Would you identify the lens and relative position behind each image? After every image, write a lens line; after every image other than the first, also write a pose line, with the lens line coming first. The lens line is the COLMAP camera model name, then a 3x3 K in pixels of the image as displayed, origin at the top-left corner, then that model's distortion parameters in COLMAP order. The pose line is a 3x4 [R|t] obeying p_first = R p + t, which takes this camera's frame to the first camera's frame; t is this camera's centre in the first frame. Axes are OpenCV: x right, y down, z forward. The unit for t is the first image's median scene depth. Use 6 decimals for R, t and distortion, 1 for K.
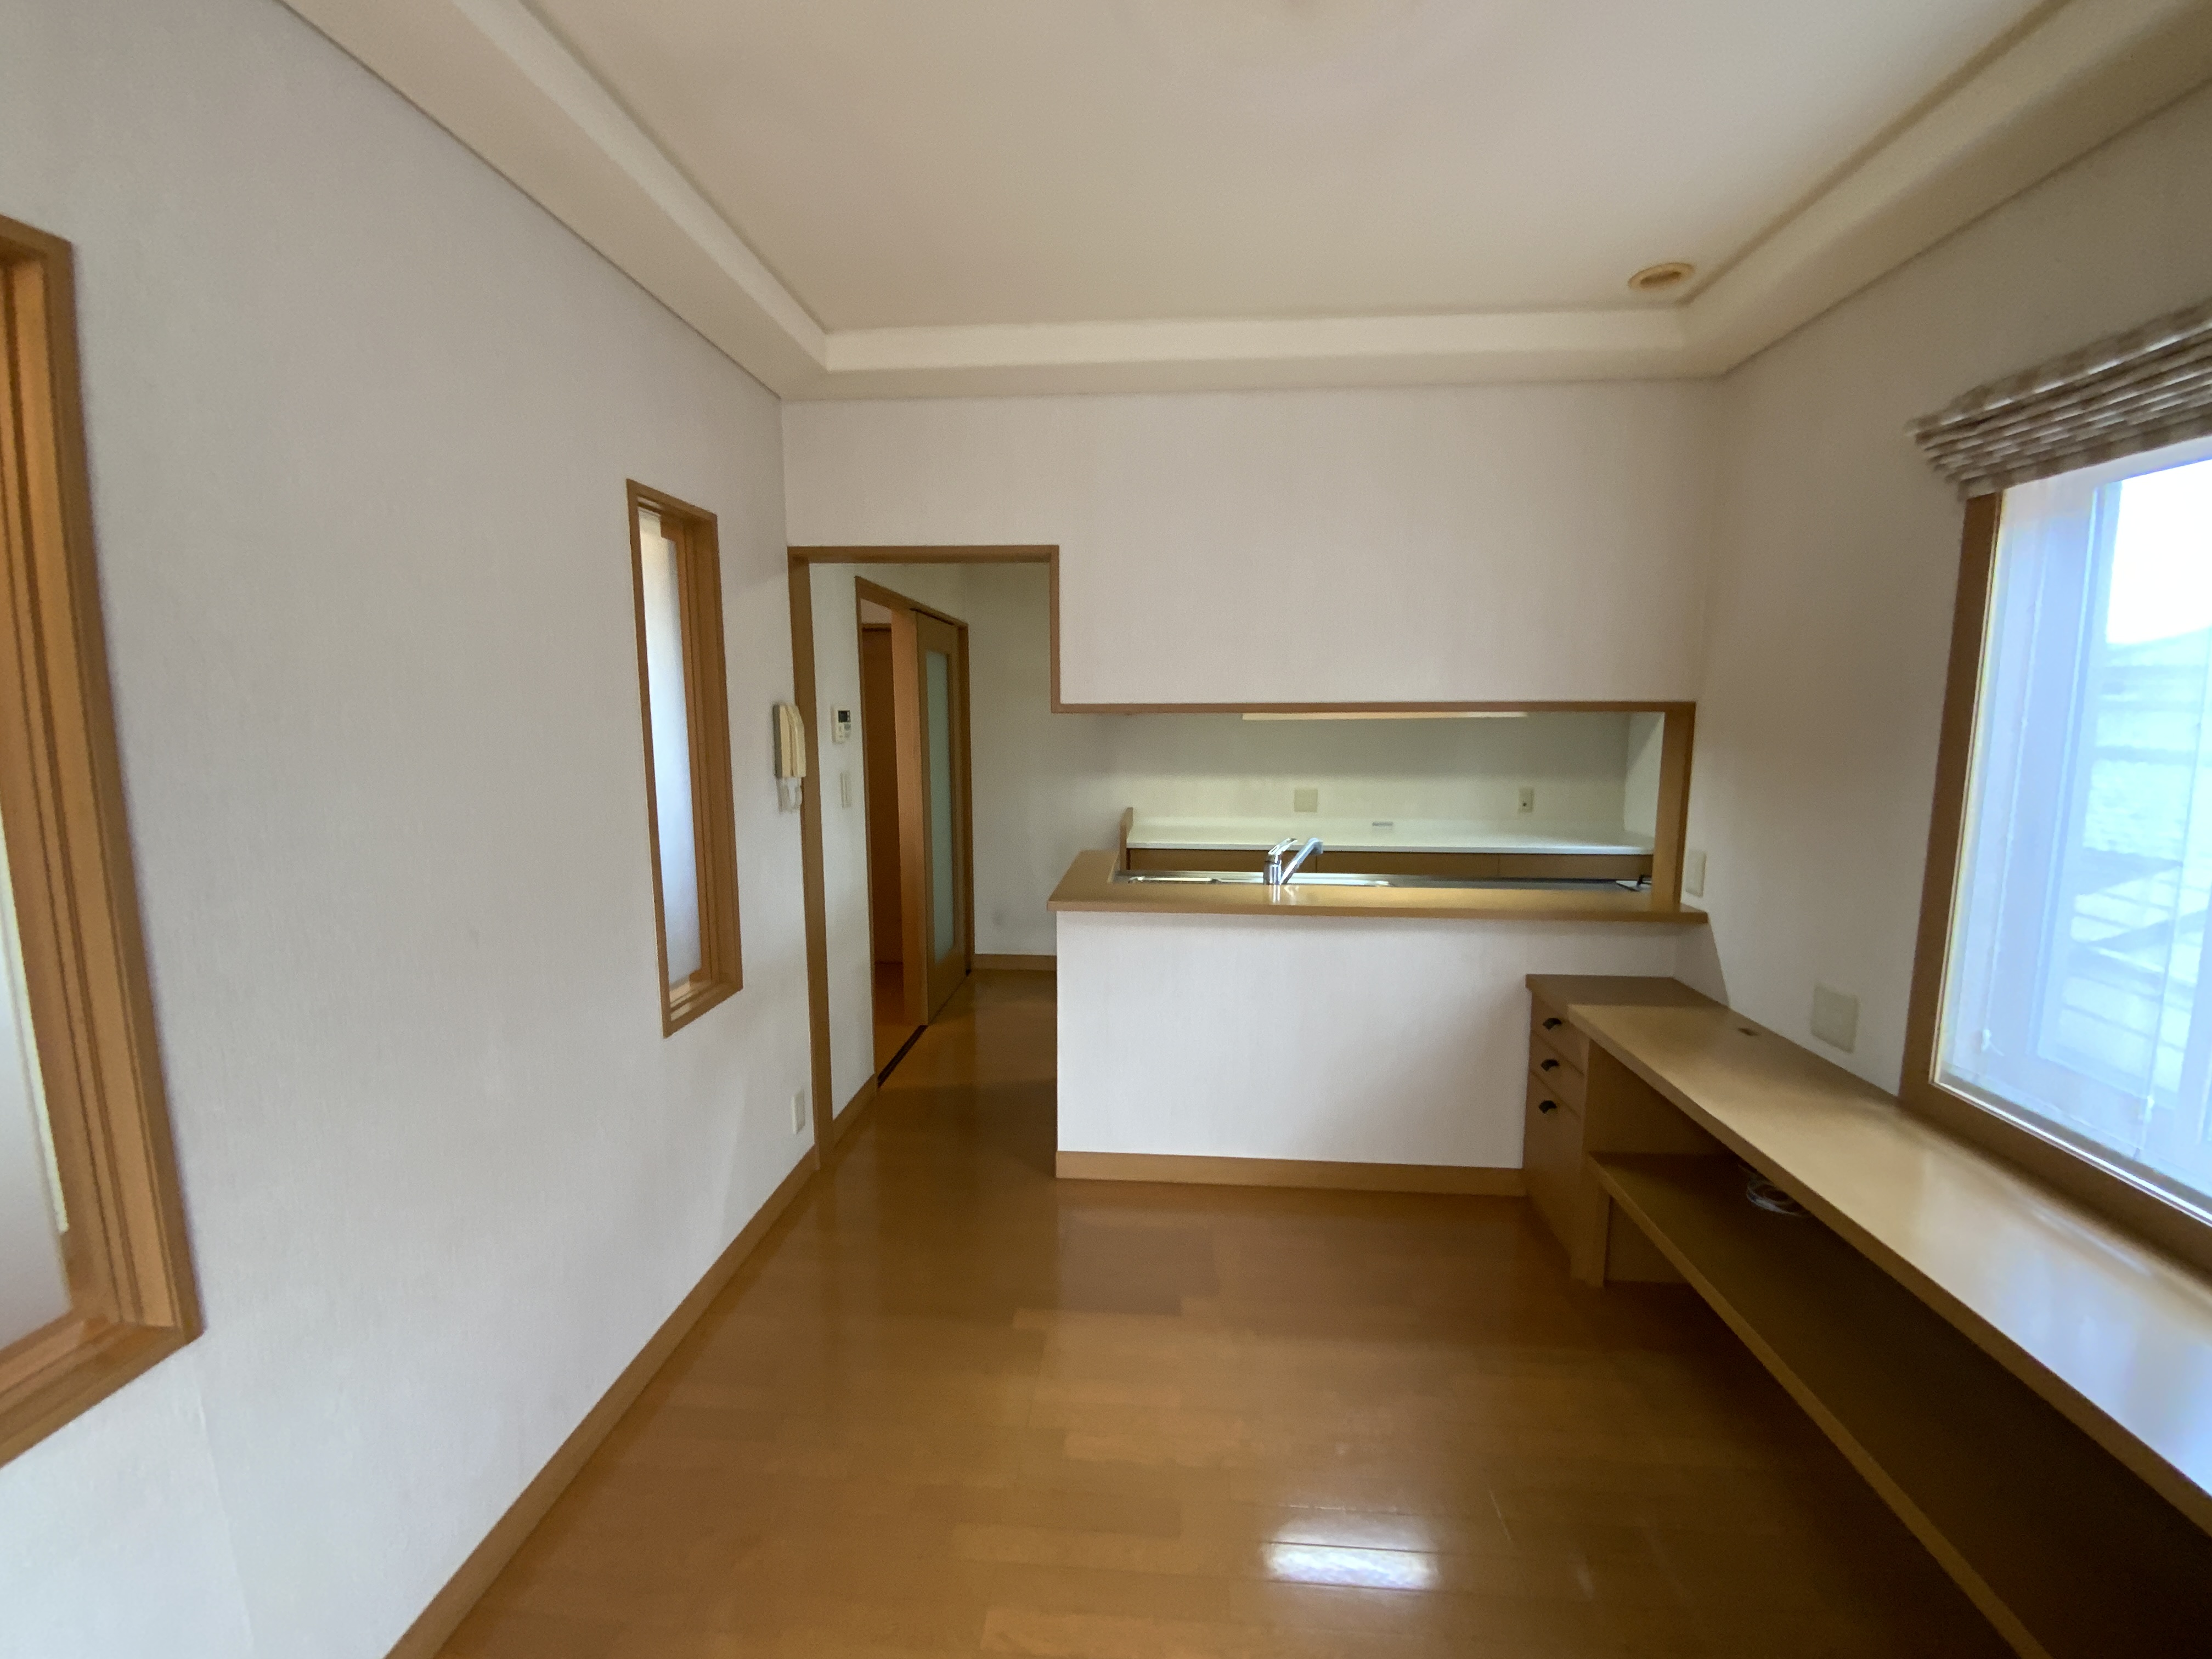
lens RADIAL K [[911.2, 0, 1106.0], [0, 911.2, 829.5], [0, 0, 1]] dist [0.000192, -0.011683]
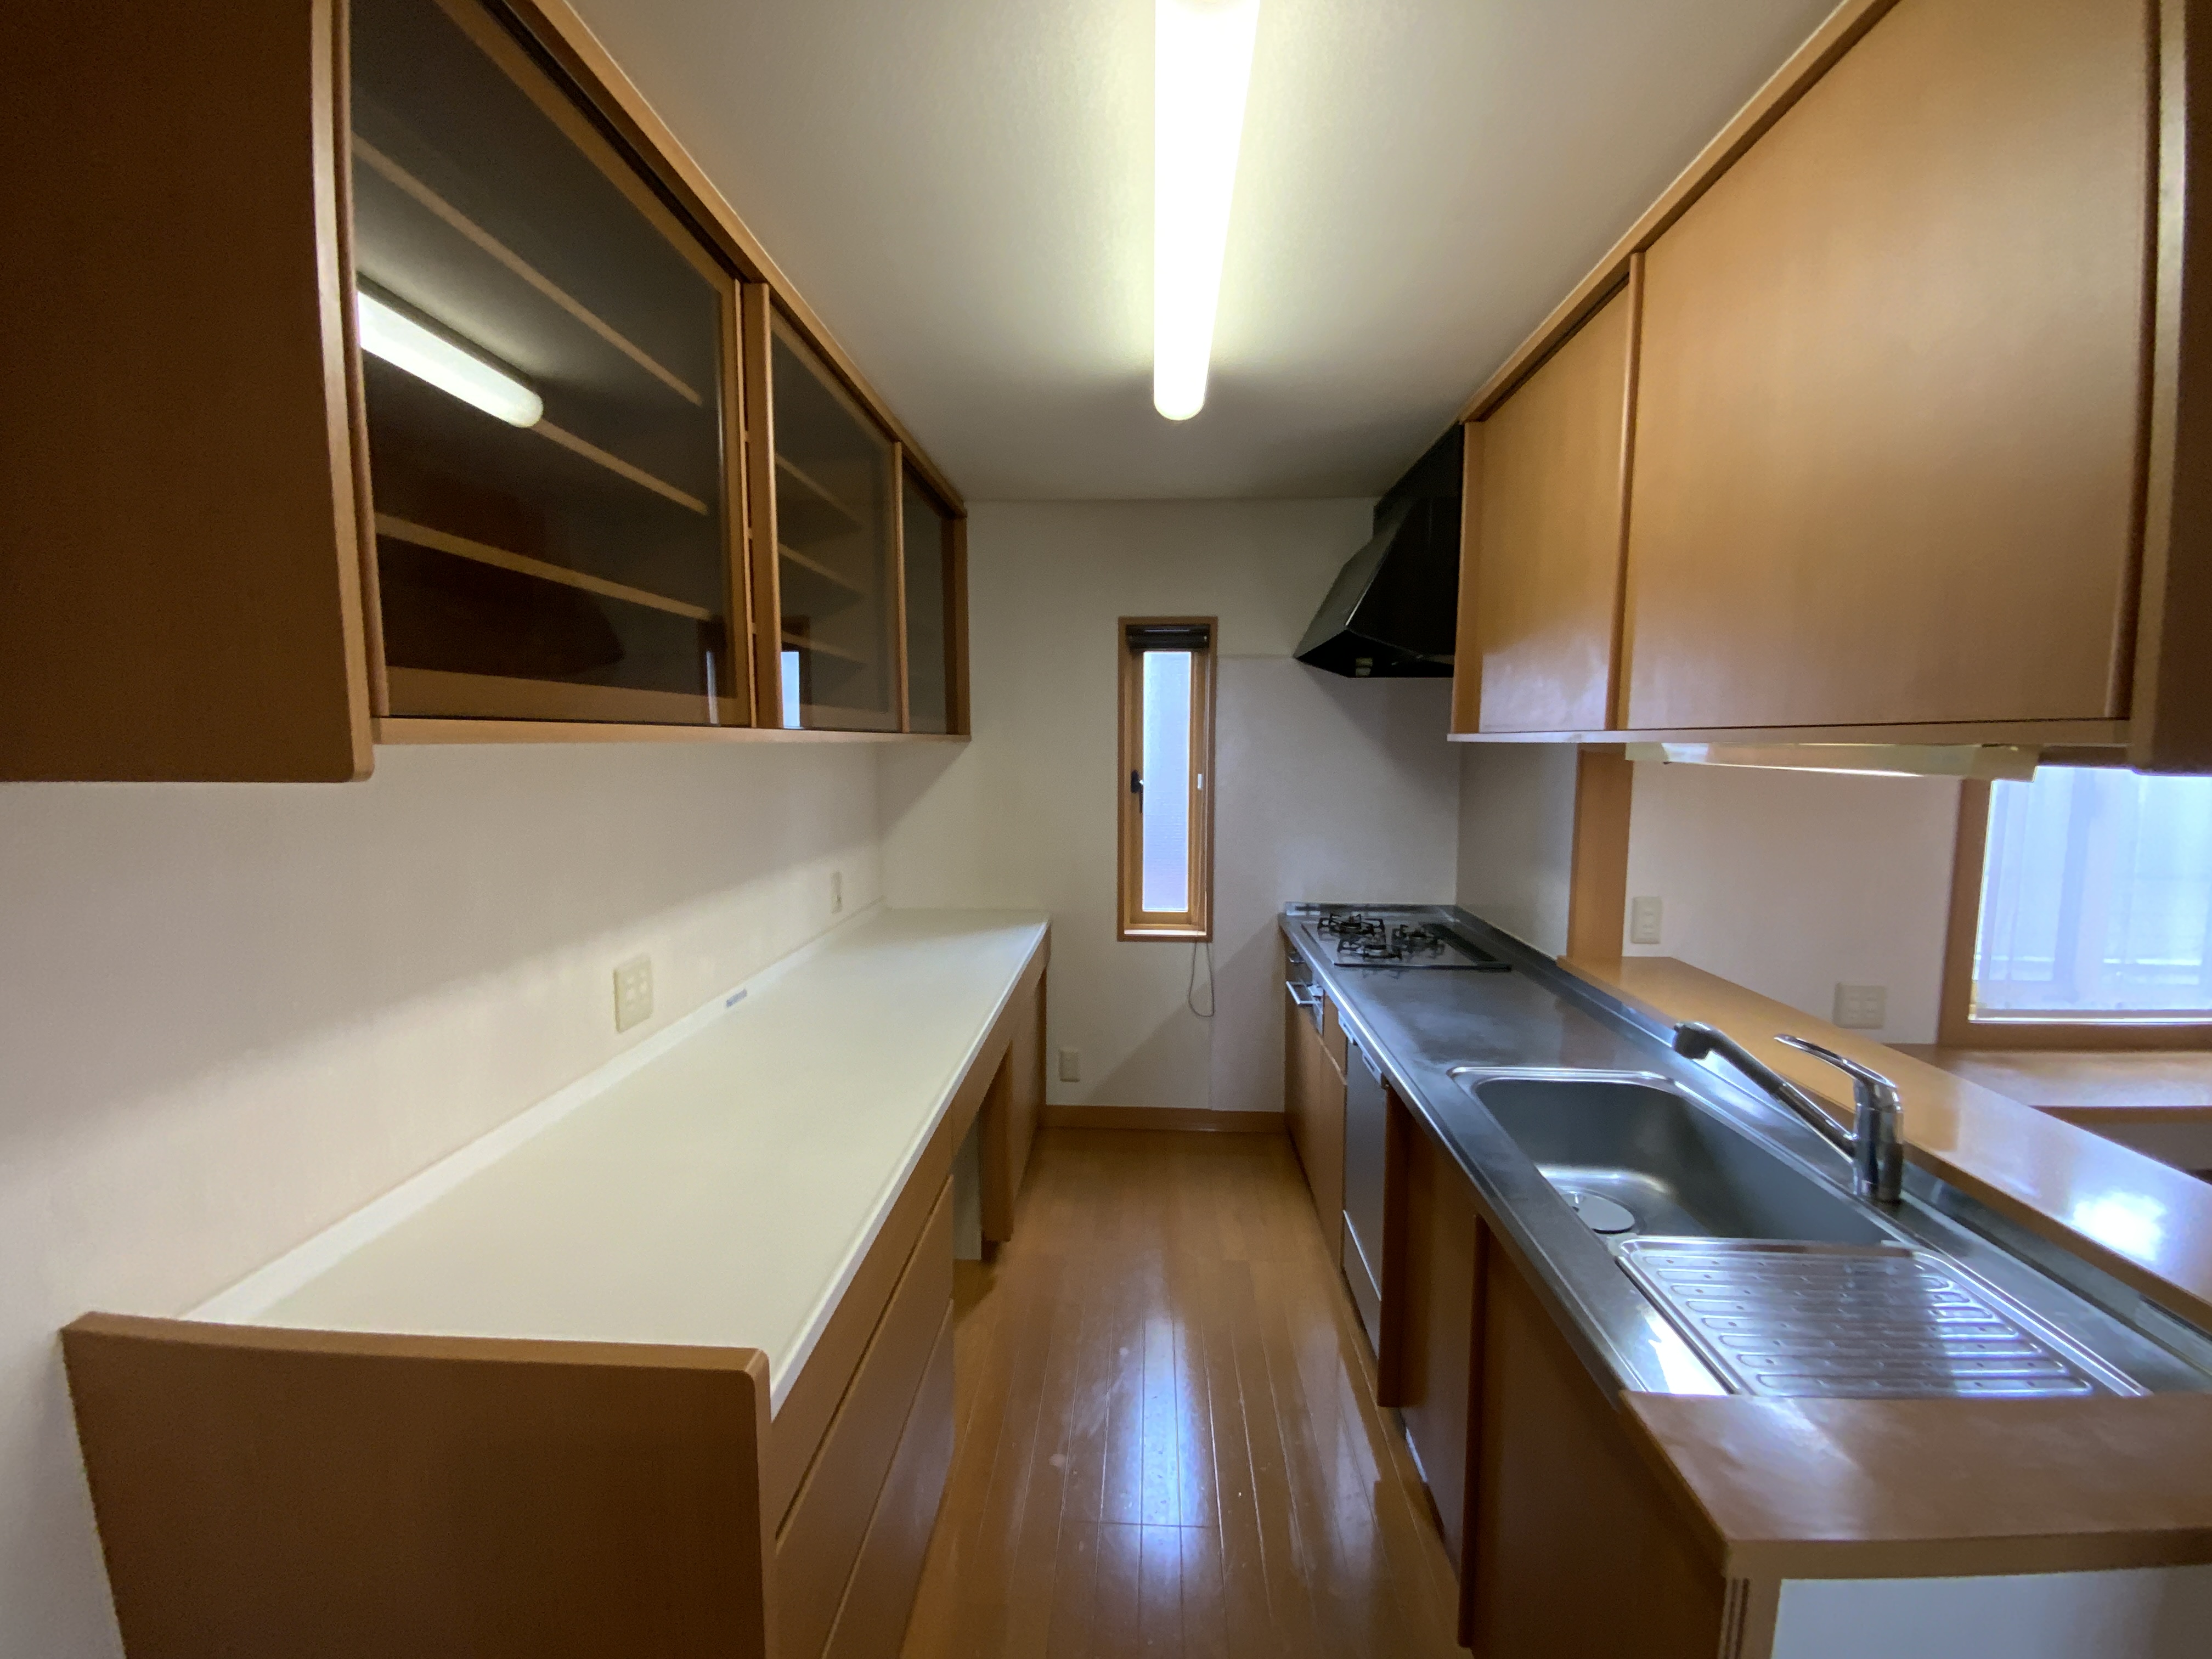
lens RADIAL K [[911.2, 0, 1106.0], [0, 911.2, 829.5], [0, 0, 1]] dist [0.000192, -0.011683]
pose [[-0.021620, -0.102603, 0.994487, -0.289545], [0.124203, 0.986738, 0.104504, -0.234836], [-0.992021, 0.125778, -0.008590, 1.717872]]
